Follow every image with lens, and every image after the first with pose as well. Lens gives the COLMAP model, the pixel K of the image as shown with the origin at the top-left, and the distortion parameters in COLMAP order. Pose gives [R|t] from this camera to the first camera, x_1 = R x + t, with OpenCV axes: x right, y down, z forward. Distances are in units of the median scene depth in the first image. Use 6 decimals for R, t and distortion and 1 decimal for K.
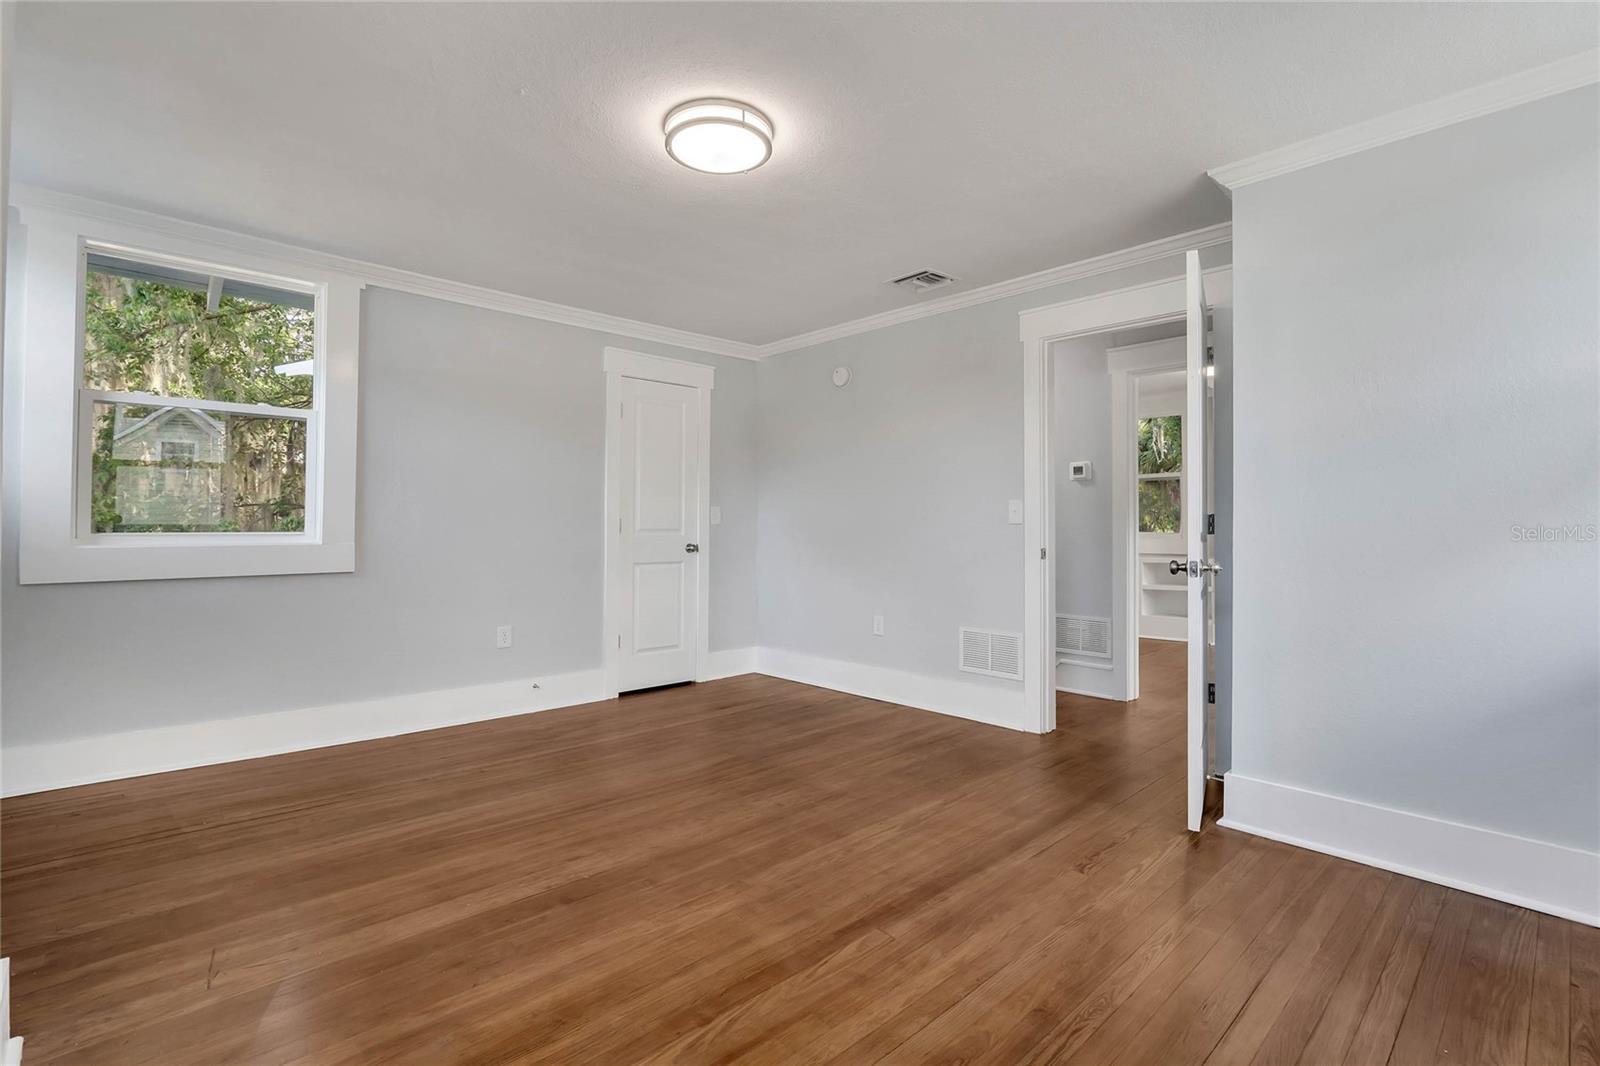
lens RADIAL K [[738.9, 0, 797.9], [0, 738.9, 528.5], [0, 0, 1]] dist [0.003149, -0.001199]
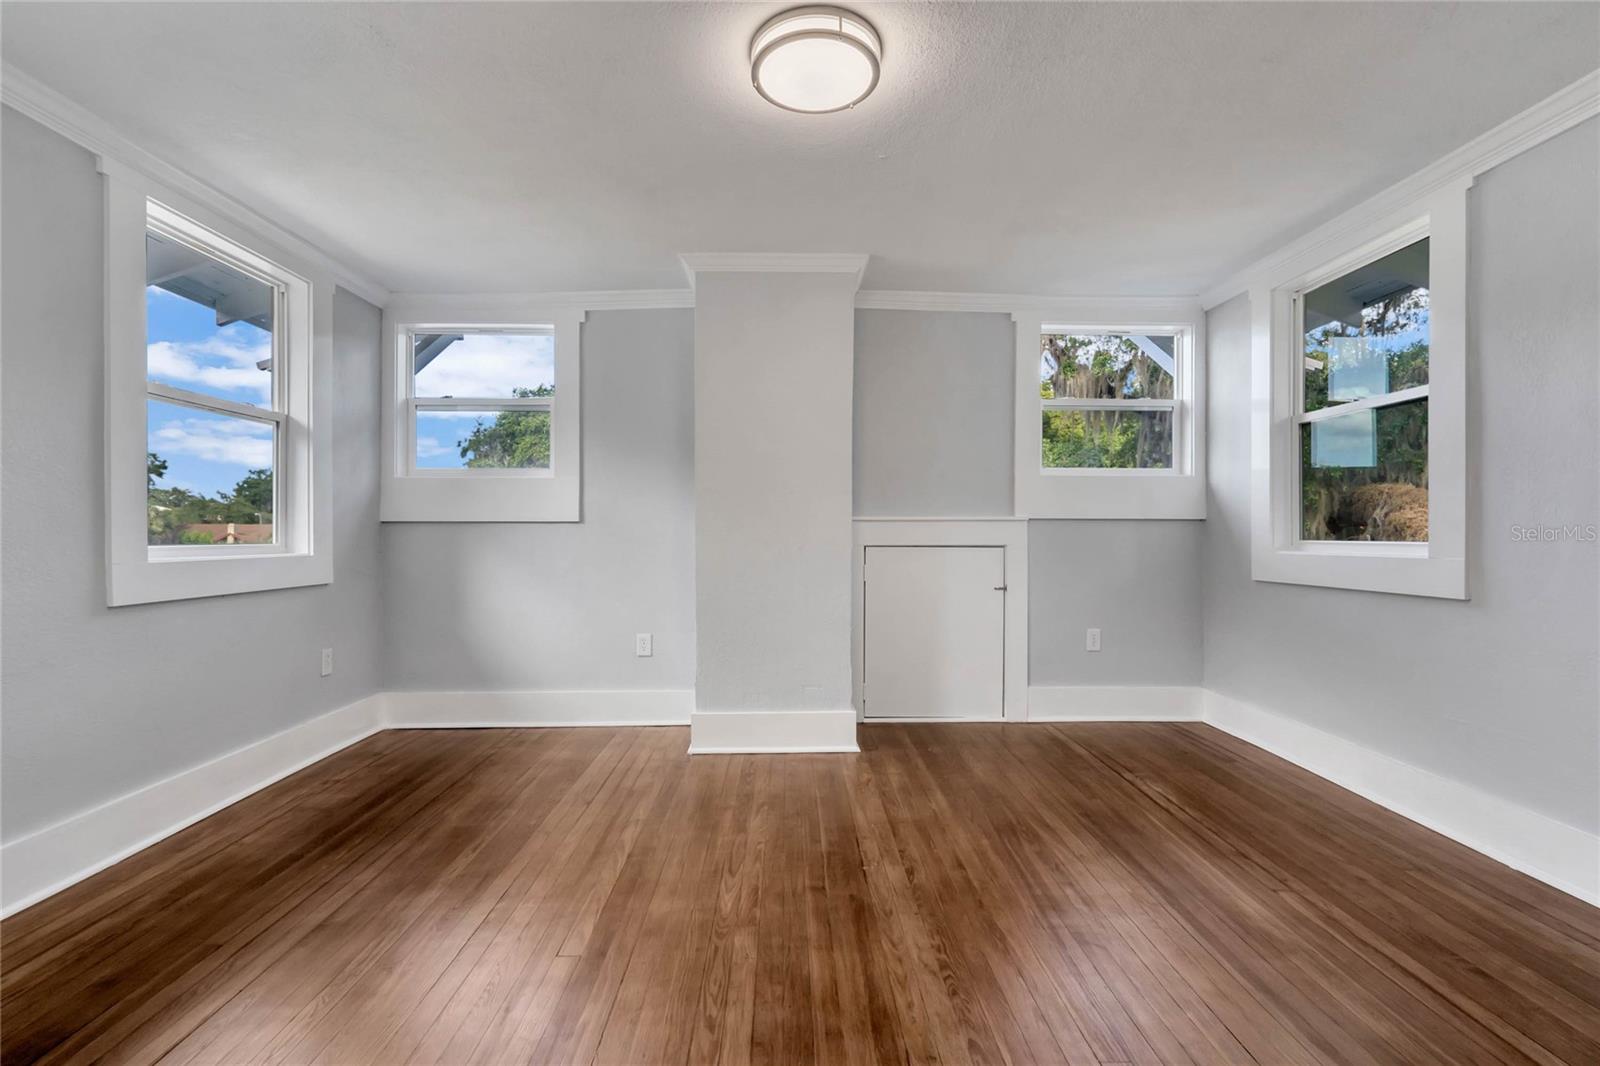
lens RADIAL K [[738.9, 0, 800.6], [0, 738.9, 530.4], [0, 0, 1]] dist [0.003149, -0.001199]
pose [[-0.678215, -0.004574, -0.734849, 0.492500], [-0.002622, 0.999989, -0.003805, -0.004487], [0.734859, -0.000653, -0.678220, 1.473513]]
